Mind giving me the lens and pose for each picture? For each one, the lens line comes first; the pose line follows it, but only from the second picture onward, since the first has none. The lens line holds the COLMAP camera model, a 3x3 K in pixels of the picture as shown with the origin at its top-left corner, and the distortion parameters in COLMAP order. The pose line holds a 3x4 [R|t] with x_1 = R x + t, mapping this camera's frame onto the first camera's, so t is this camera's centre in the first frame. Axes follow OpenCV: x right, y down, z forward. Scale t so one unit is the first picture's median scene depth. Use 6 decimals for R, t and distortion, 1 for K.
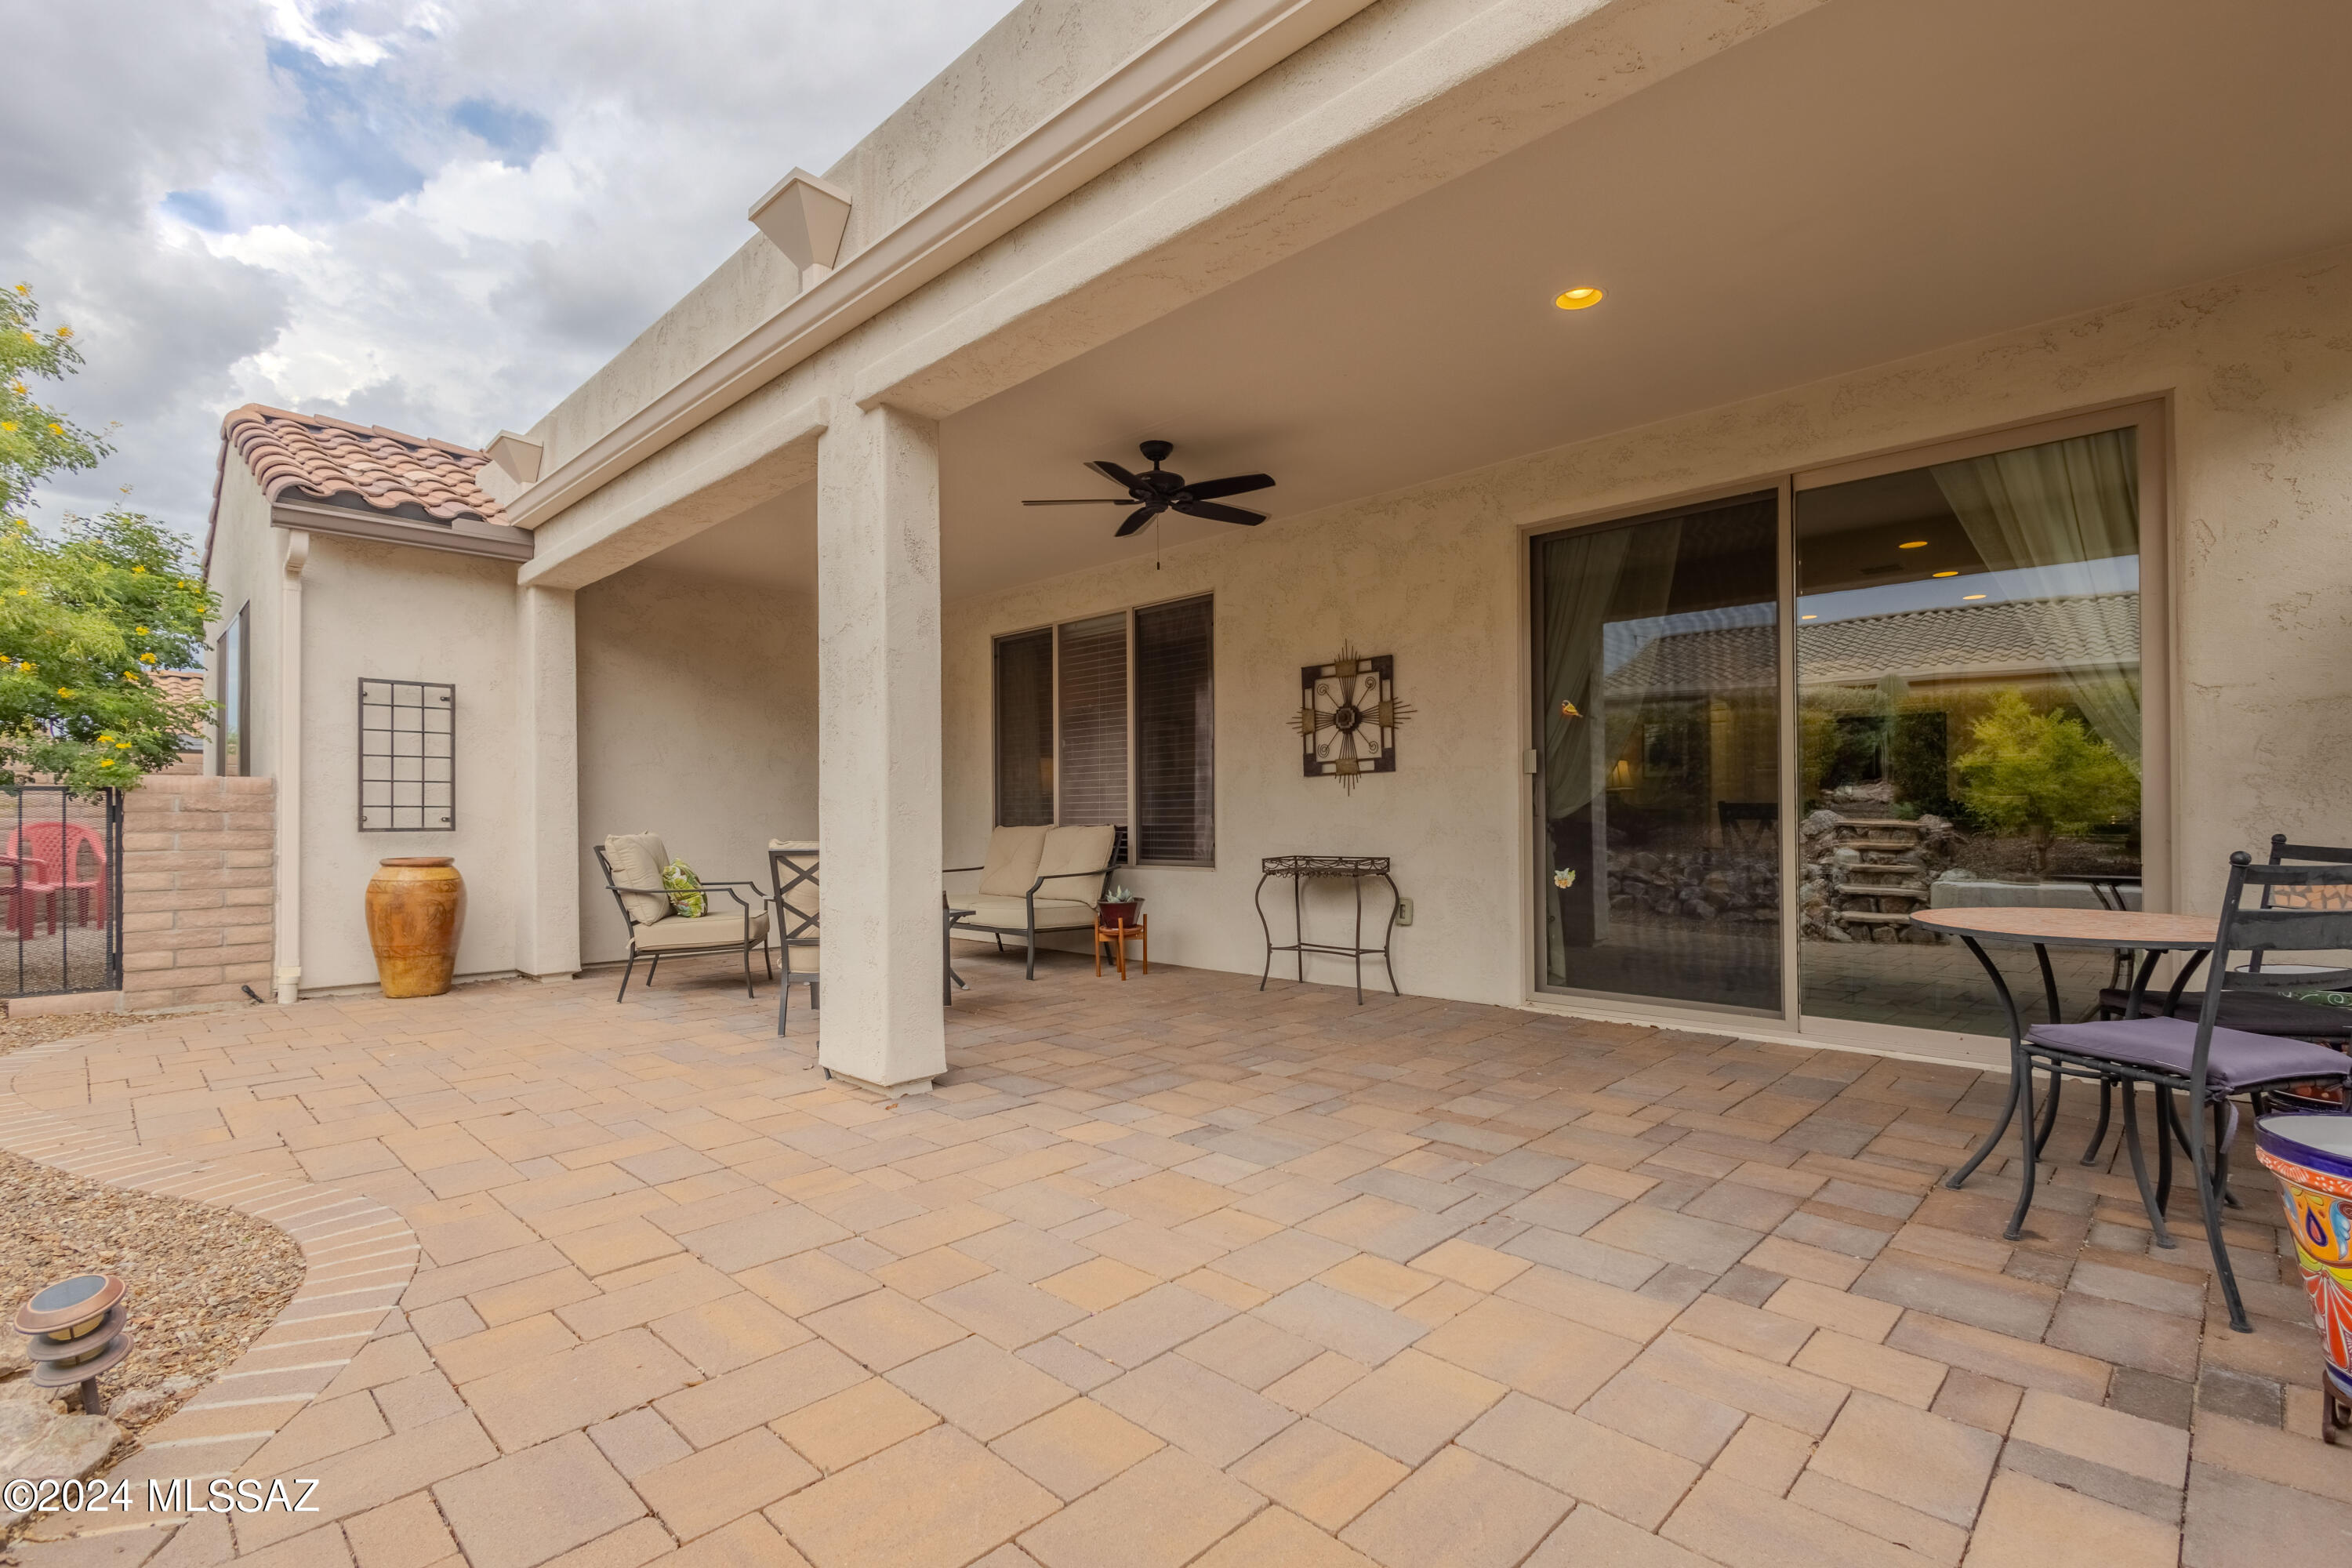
lens RADIAL K [[1086.2, 0, 1186.4], [0, 1086.2, 817.3], [0, 0, 1]] dist [0.024074, -0.000077]
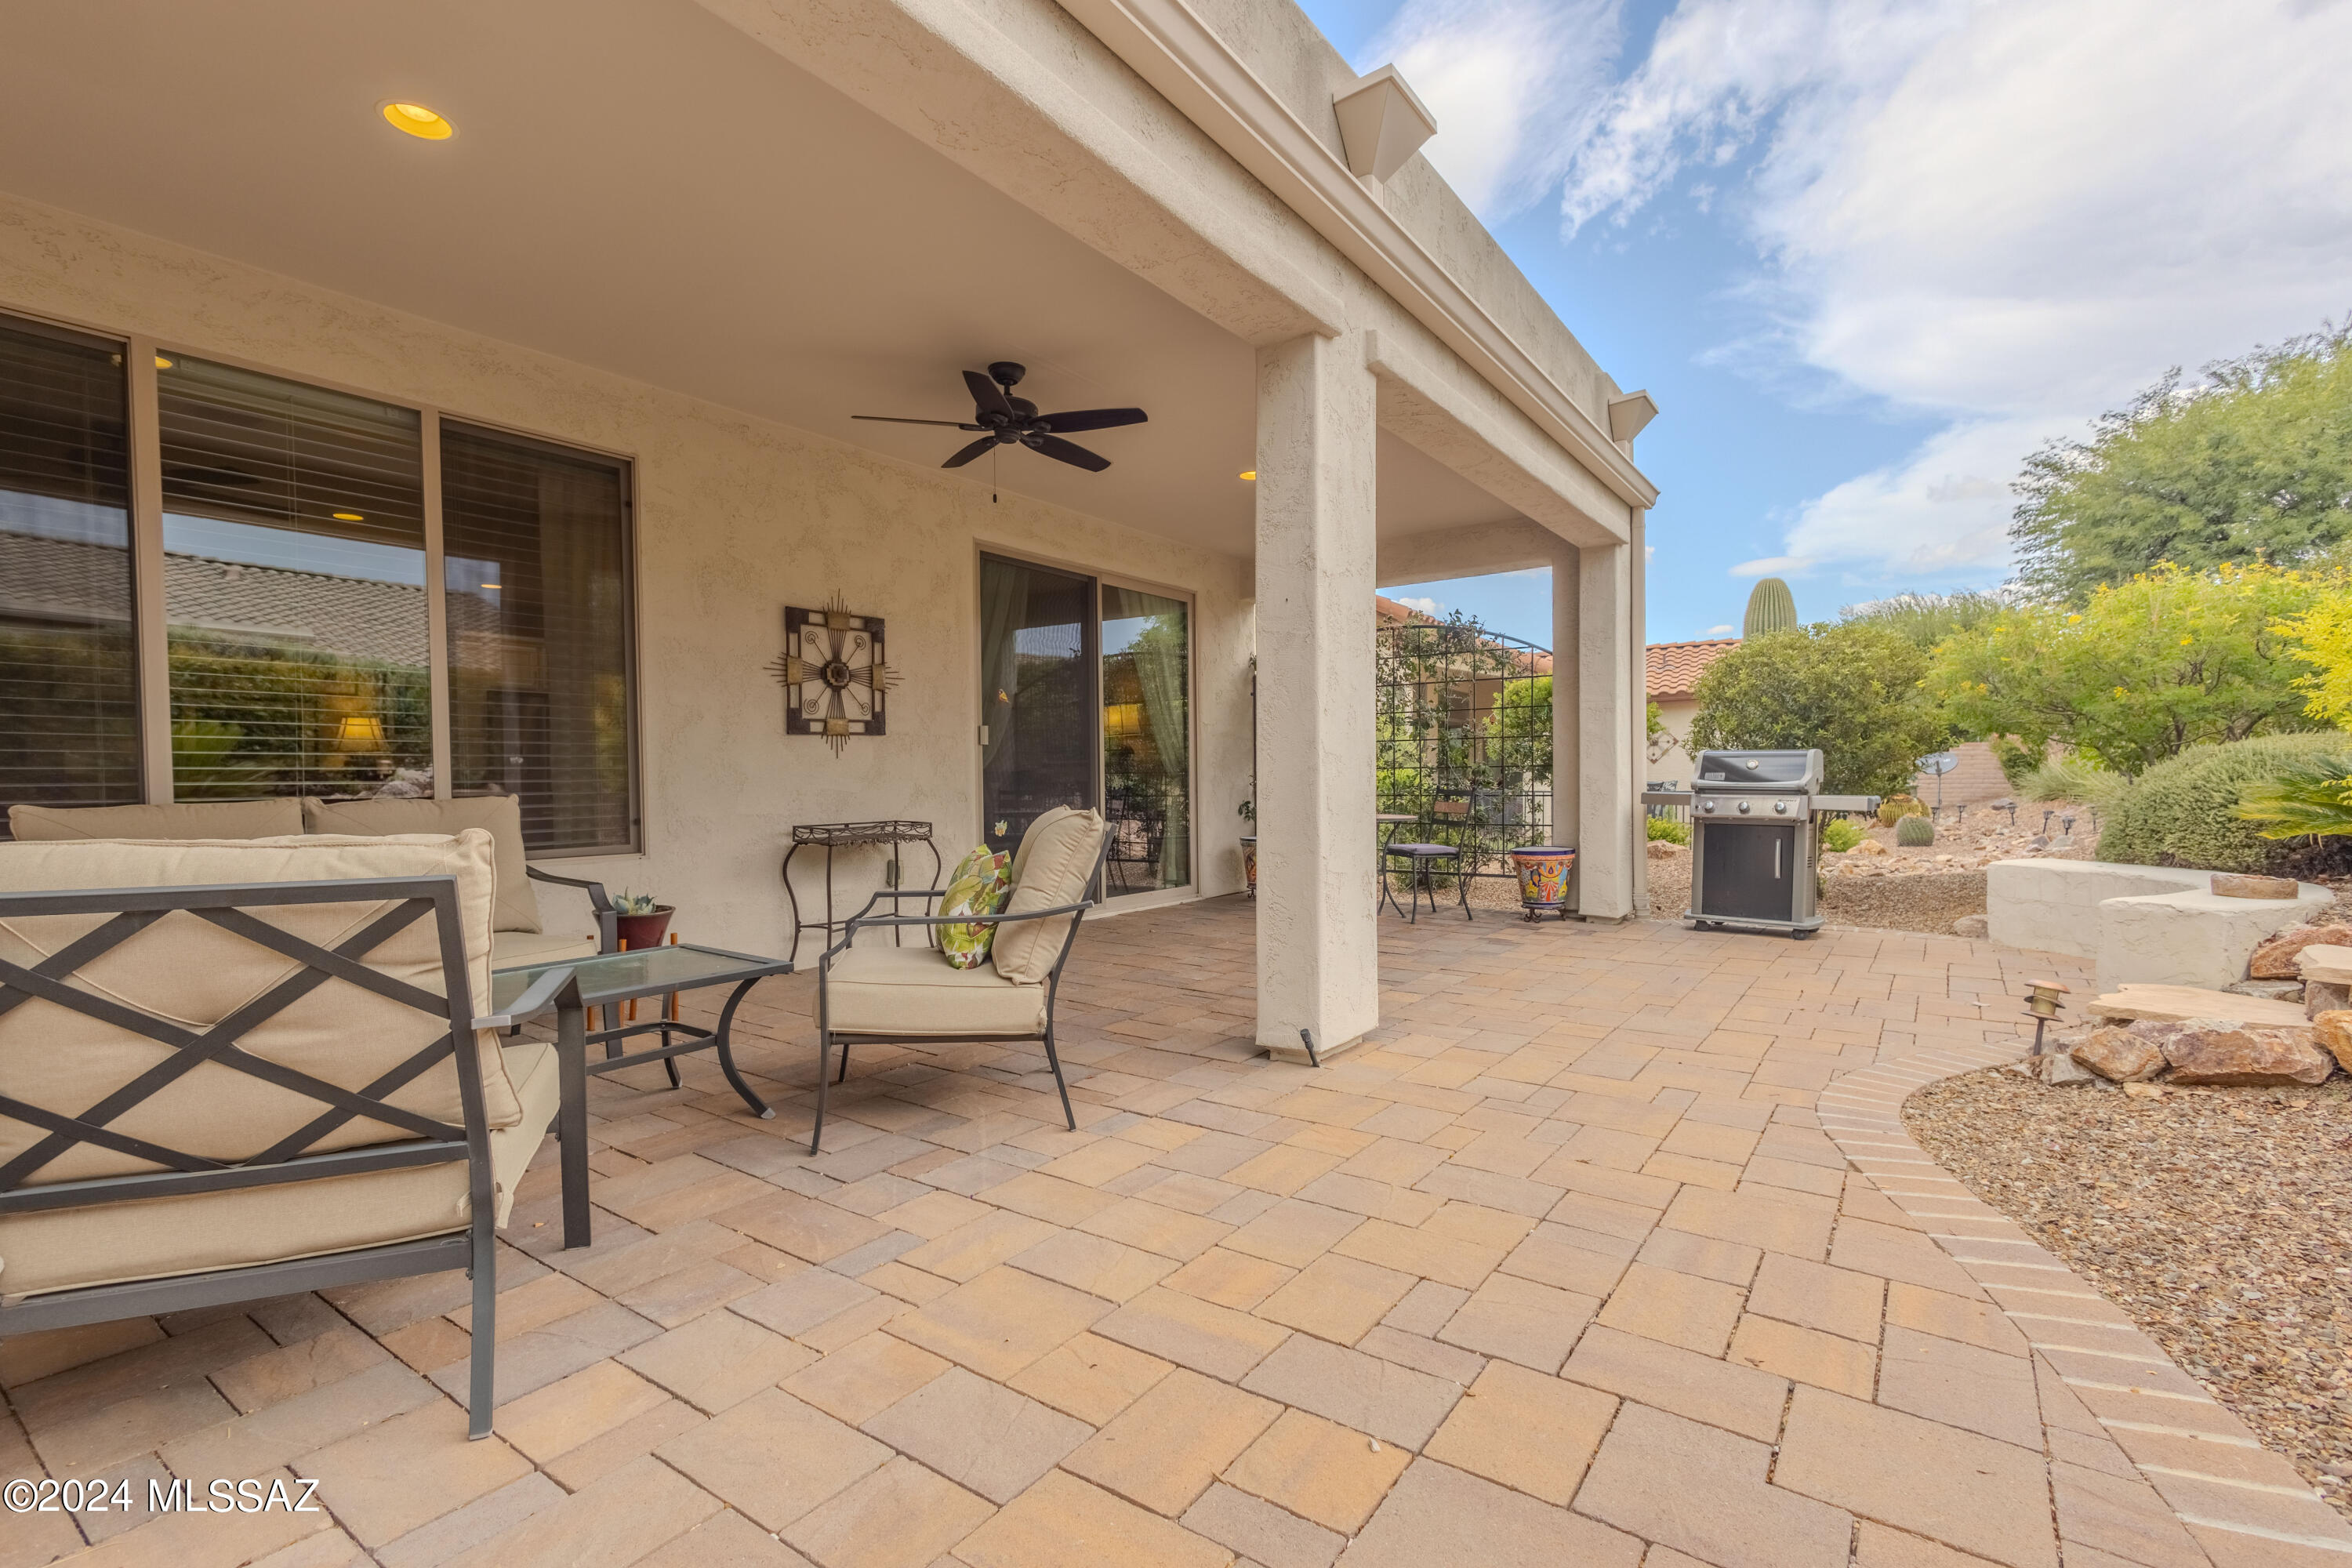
lens RADIAL K [[1090.6, 0, 1173.8], [0, 1090.6, 802.6], [0, 0, 1]] dist [0.009632, -0.000680]
pose [[-0.154160, -0.018860, 0.987866, -0.824323], [0.004310, 0.999795, 0.019760, 0.000754], [-0.988037, 0.007304, -0.154047, 0.869115]]
